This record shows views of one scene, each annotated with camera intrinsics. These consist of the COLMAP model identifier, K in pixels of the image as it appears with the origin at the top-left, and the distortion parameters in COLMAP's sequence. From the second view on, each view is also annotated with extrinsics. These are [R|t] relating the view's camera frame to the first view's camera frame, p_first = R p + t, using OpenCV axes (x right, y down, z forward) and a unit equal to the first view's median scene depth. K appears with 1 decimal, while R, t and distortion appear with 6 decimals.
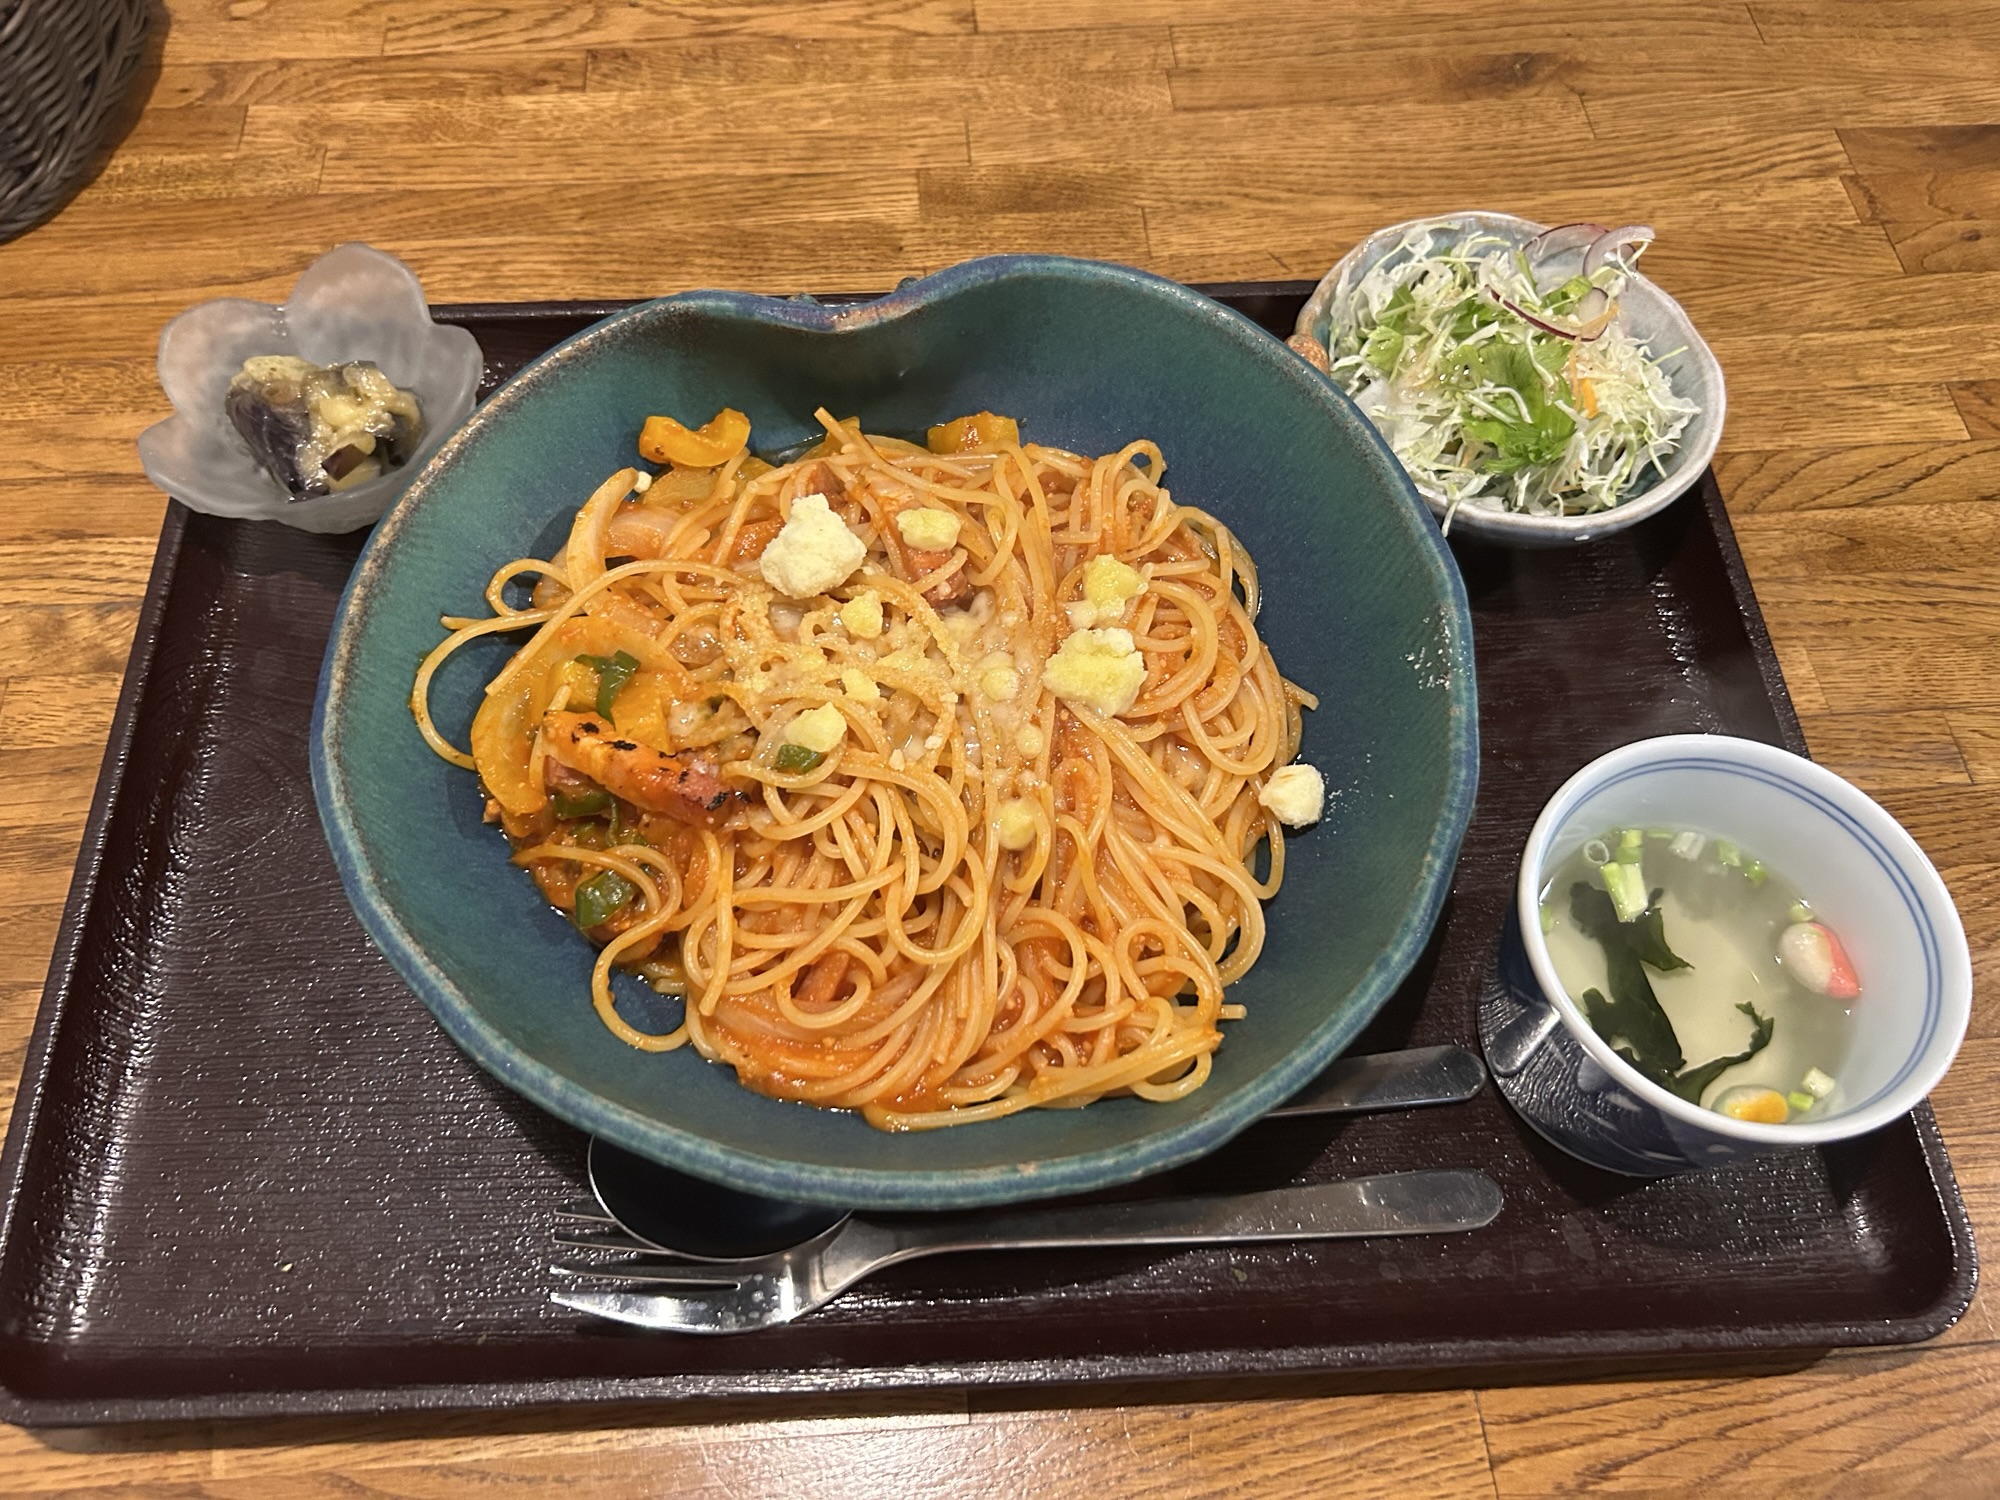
lens RADIAL K [[1555.8, 0, 1000.0], [0, 1555.8, 750.0], [0, 0, 1]] dist [0.031655, 0.008706]
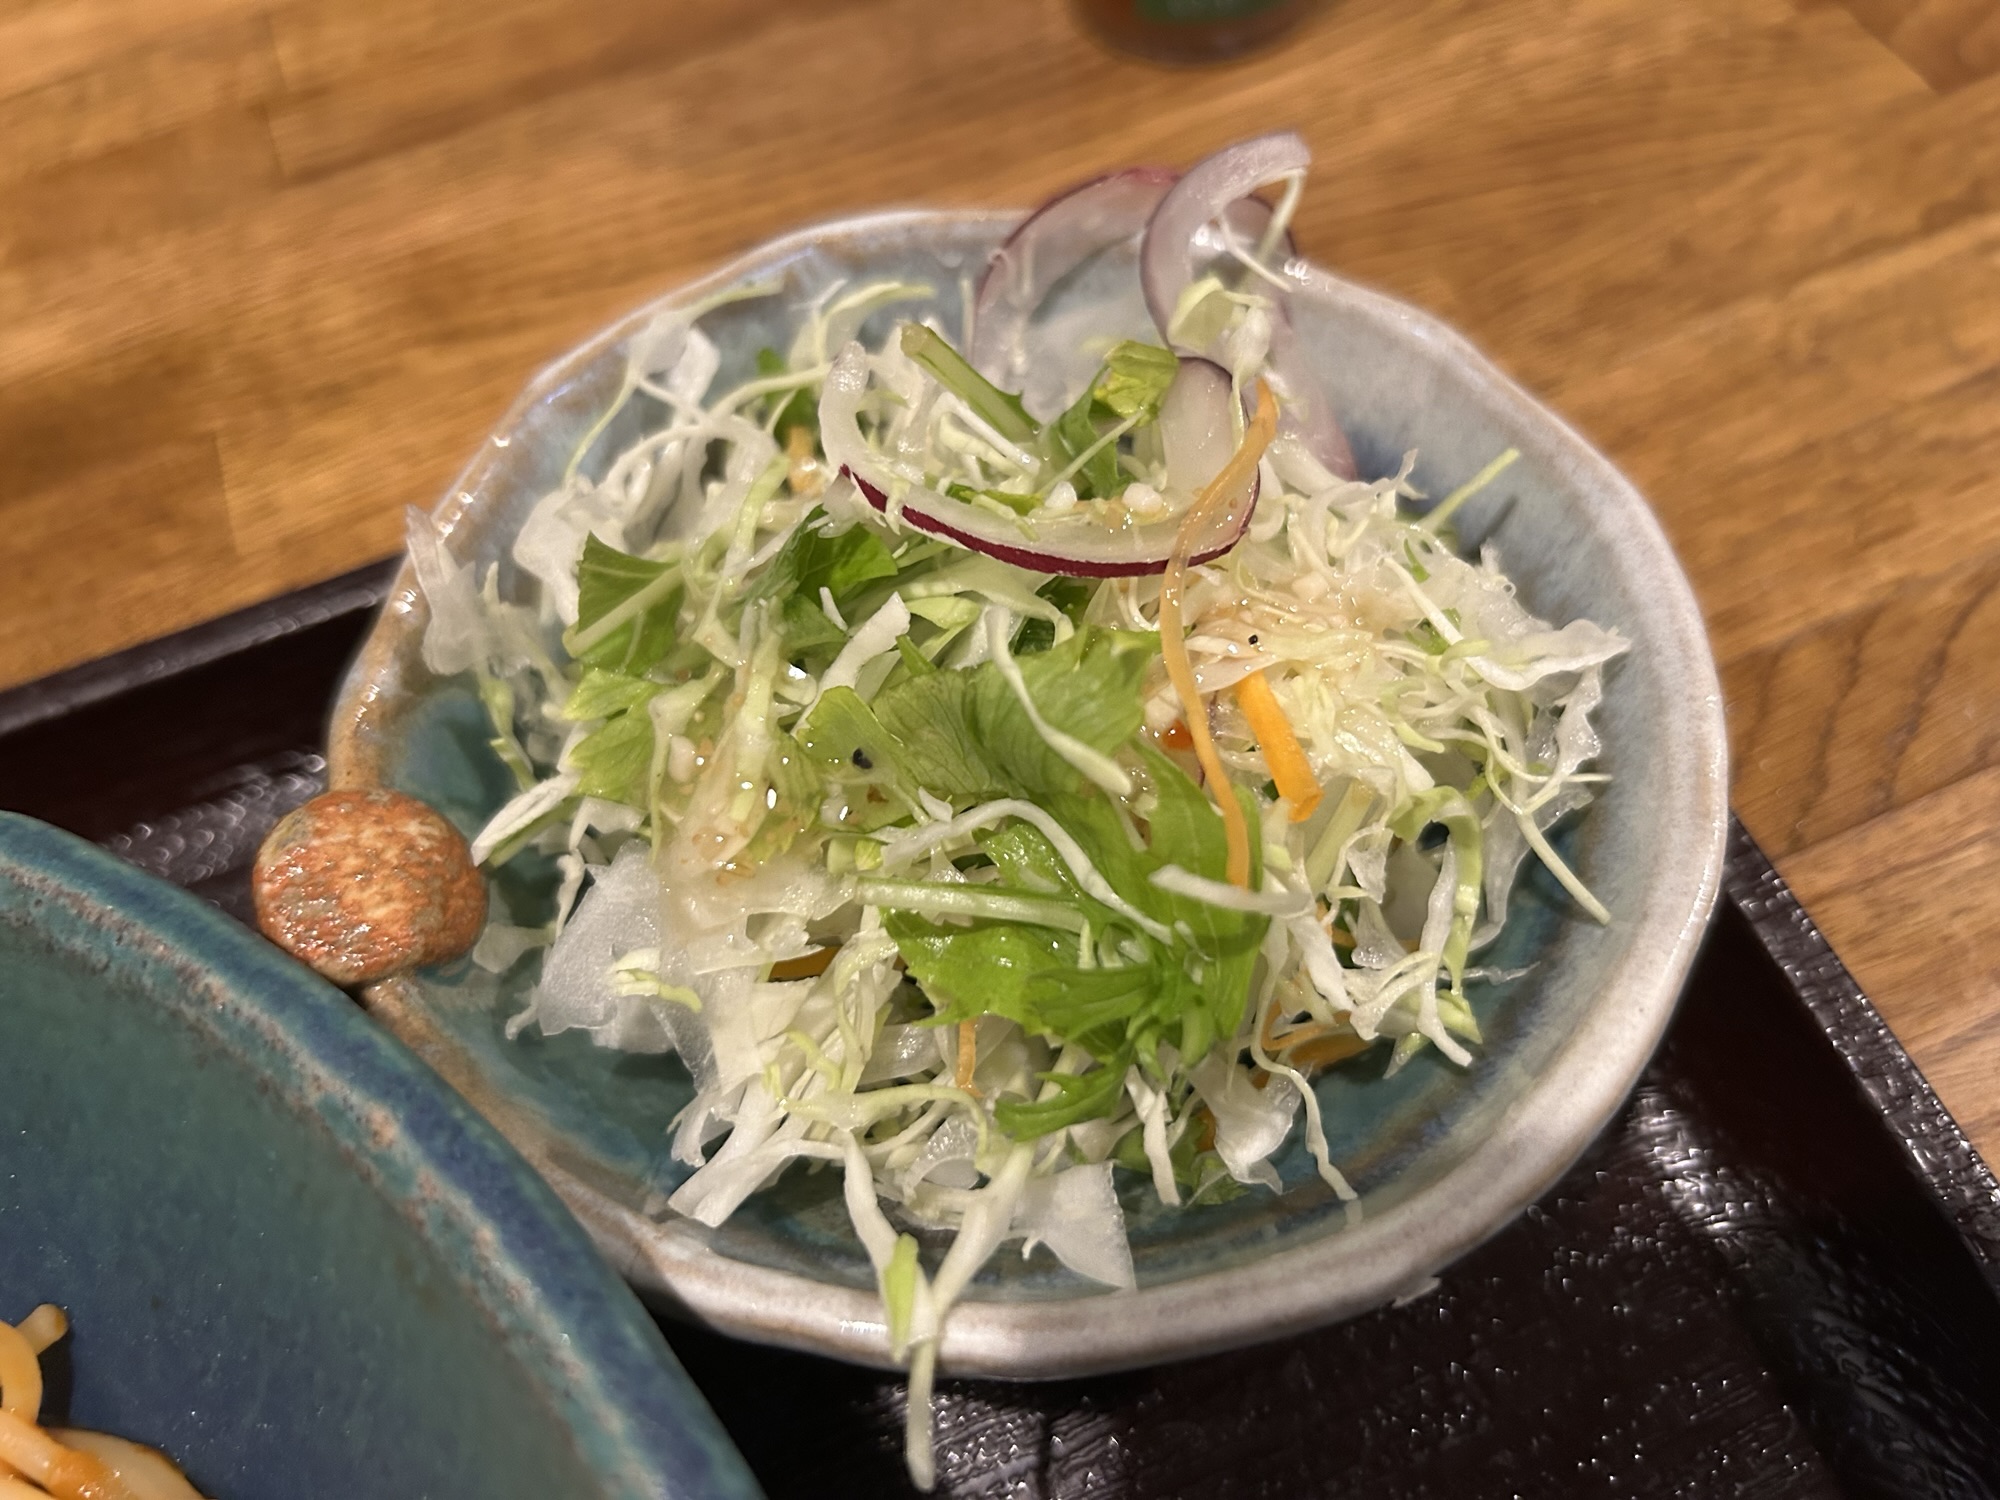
lens RADIAL K [[1555.8, 0, 1000.0], [0, 1555.8, 750.0], [0, 0, 1]] dist [0.031655, 0.008706]
pose [[0.945250, -0.318465, 0.071293, 0.301573], [0.319438, 0.947604, -0.002383, -0.235768], [-0.066799, 0.025027, 0.997453, 0.702472]]
